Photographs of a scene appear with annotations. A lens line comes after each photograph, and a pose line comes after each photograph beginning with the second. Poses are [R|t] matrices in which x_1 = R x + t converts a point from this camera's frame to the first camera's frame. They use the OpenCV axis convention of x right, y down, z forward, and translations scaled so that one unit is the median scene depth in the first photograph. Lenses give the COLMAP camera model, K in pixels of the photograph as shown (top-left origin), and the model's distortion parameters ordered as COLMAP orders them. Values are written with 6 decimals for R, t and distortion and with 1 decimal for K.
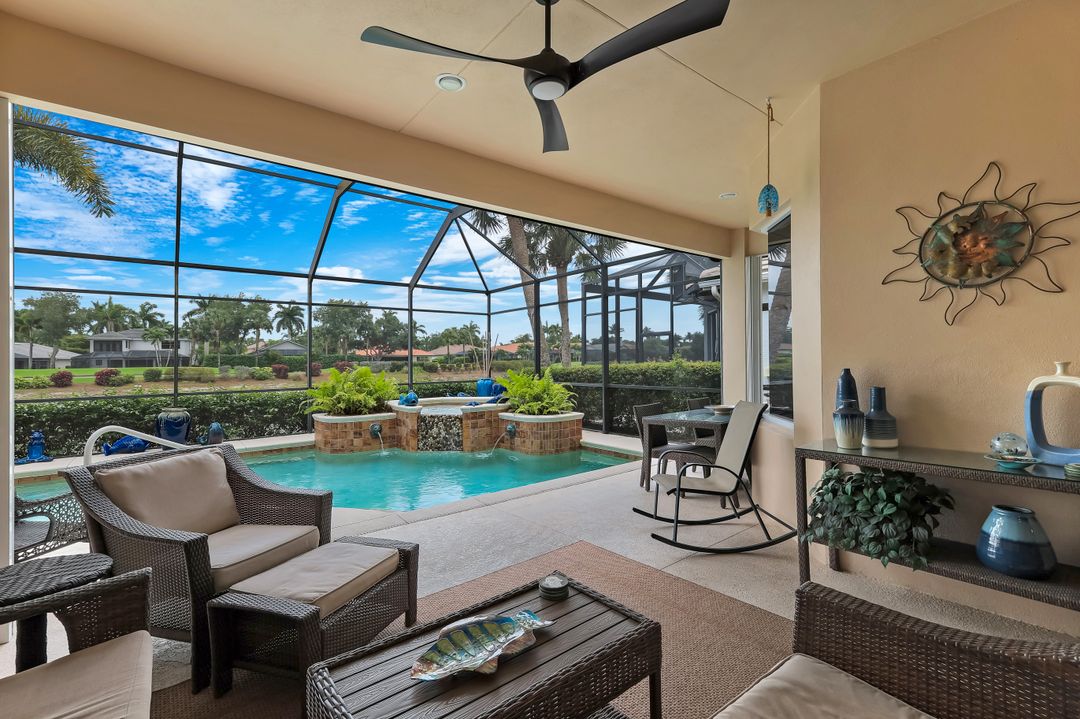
lens RADIAL K [[476.1, 0, 538.0], [0, 476.1, 359.4], [0, 0, 1]] dist [0.006998, -0.003111]
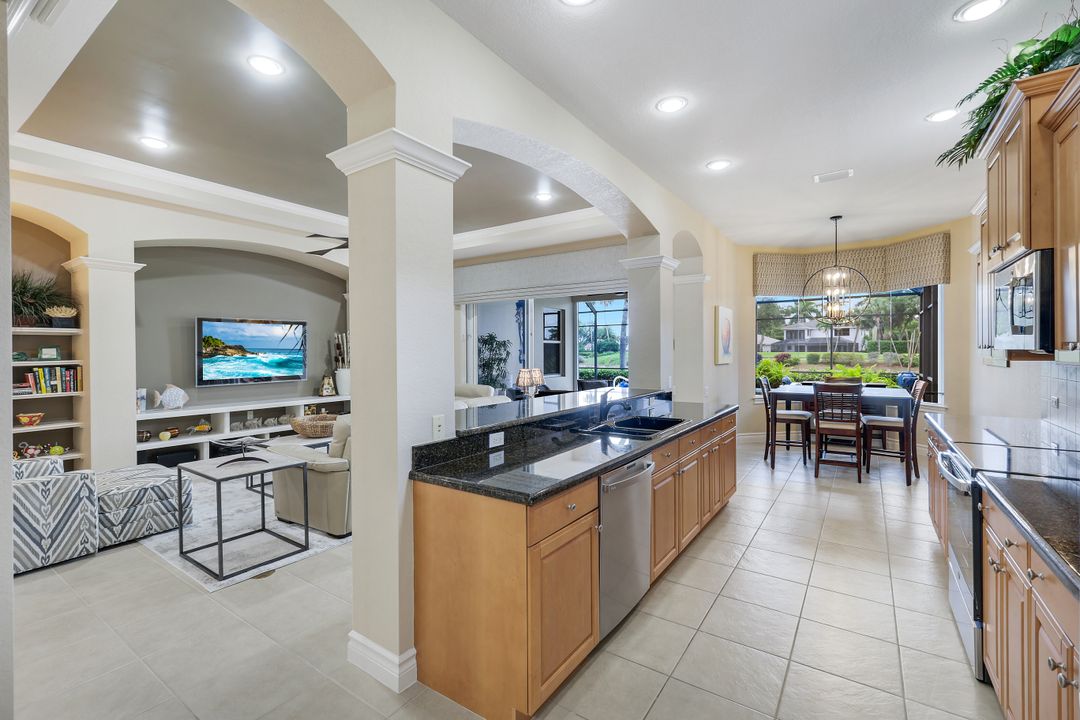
lens RADIAL K [[471.5, 0, 539.5], [0, 471.5, 354.3], [0, 0, 1]] dist [0.007468, -0.001925]
pose [[0.293973, 0.020892, -0.955585, 0.153174], [0.001211, 0.999752, 0.022230, -0.006299], [0.955813, -0.007692, 0.293875, -0.036029]]
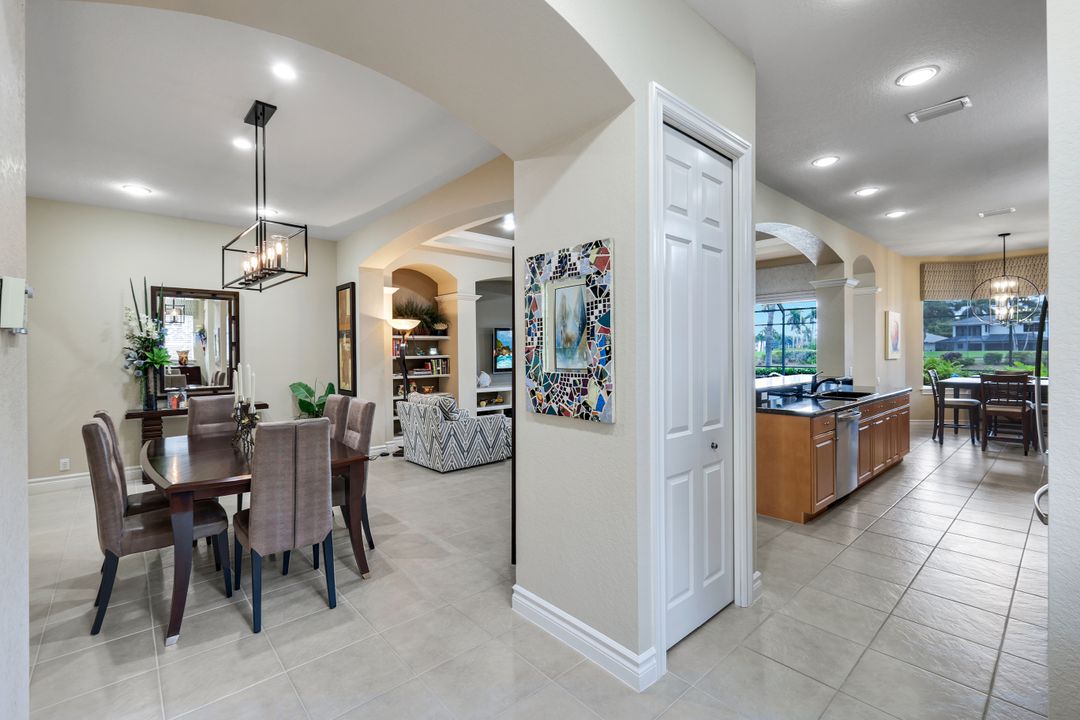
lens RADIAL K [[471.5, 0, 541.0], [0, 471.5, 354.5], [0, 0, 1]] dist [0.007468, -0.001925]
pose [[0.060134, 0.021050, -0.997968, 0.189942], [0.007567, 0.999739, 0.021544, -0.006447], [0.998162, -0.008847, 0.059959, -0.071835]]
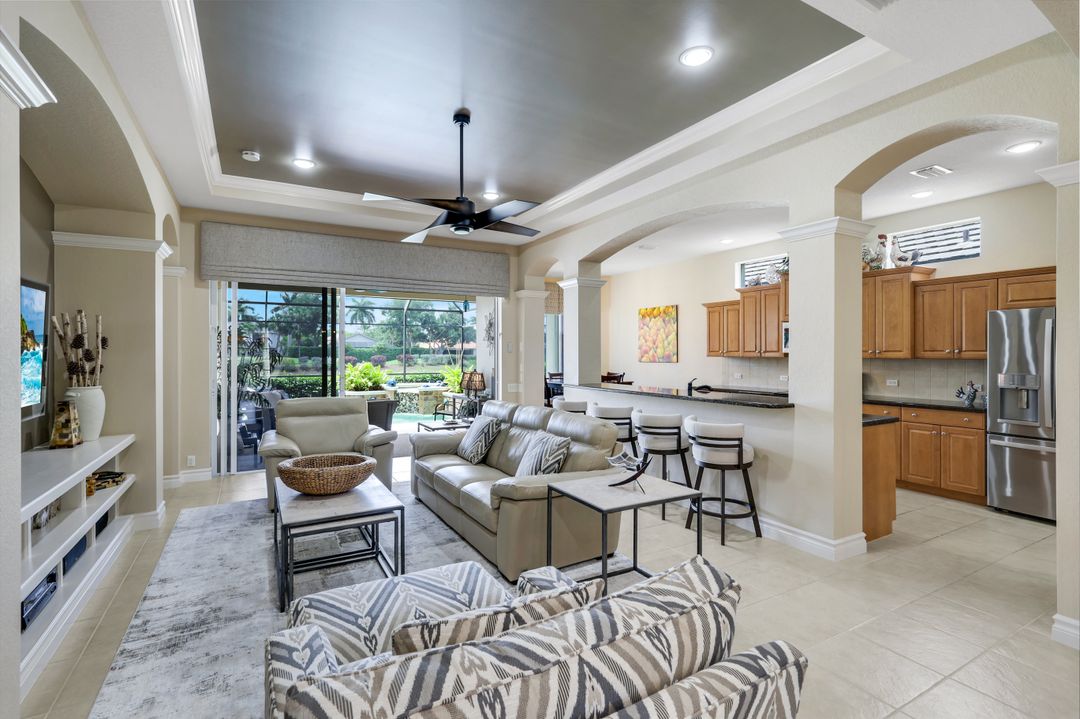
lens RADIAL K [[508.5, 0, 540.1], [0, 508.5, 352.5], [0, 0, 1]] dist [0.002894, 0.001316]
pose [[0.988537, 0.014063, -0.150325, 0.081654], [-0.014203, 0.999899, 0.000143, -0.004977], [0.150312, 0.001994, 0.988637, -0.110135]]
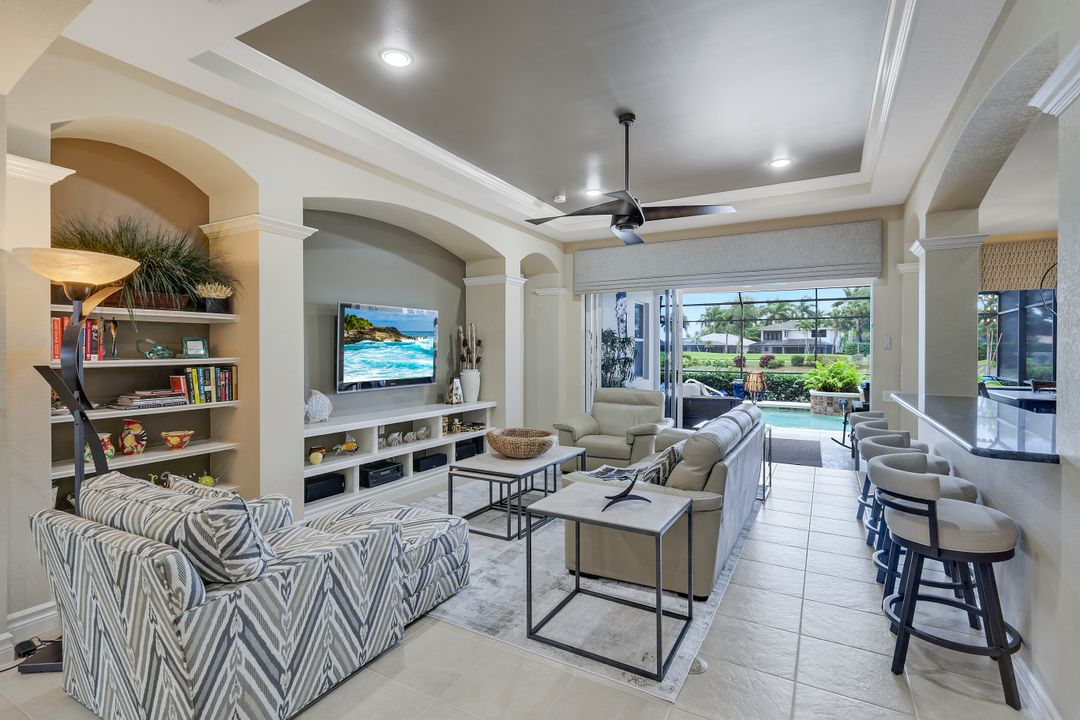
lens RADIAL K [[508.5, 0, 537.9], [0, 508.5, 356.7], [0, 0, 1]] dist [0.002894, 0.001316]
pose [[0.377875, 0.026106, -0.925489, 0.123387], [-0.006253, 0.999652, 0.025645, -0.005497], [0.925836, -0.003903, 0.377906, -0.079552]]
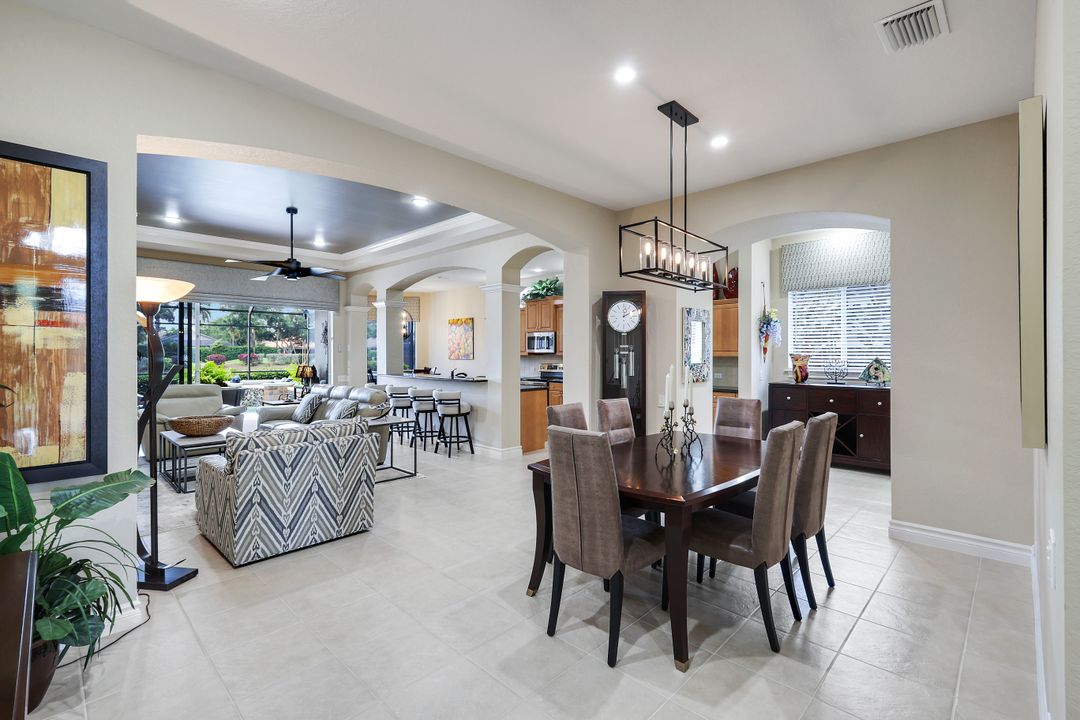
lens RADIAL K [[489.7, 0, 544.4], [0, 489.7, 353.2], [0, 0, 1]] dist [-0.003147, -0.000422]
pose [[0.990835, 0.014381, 0.134311, 0.103267], [-0.014396, 0.999896, -0.000865, -0.005342], [-0.134309, -0.001076, 0.990939, -0.162492]]
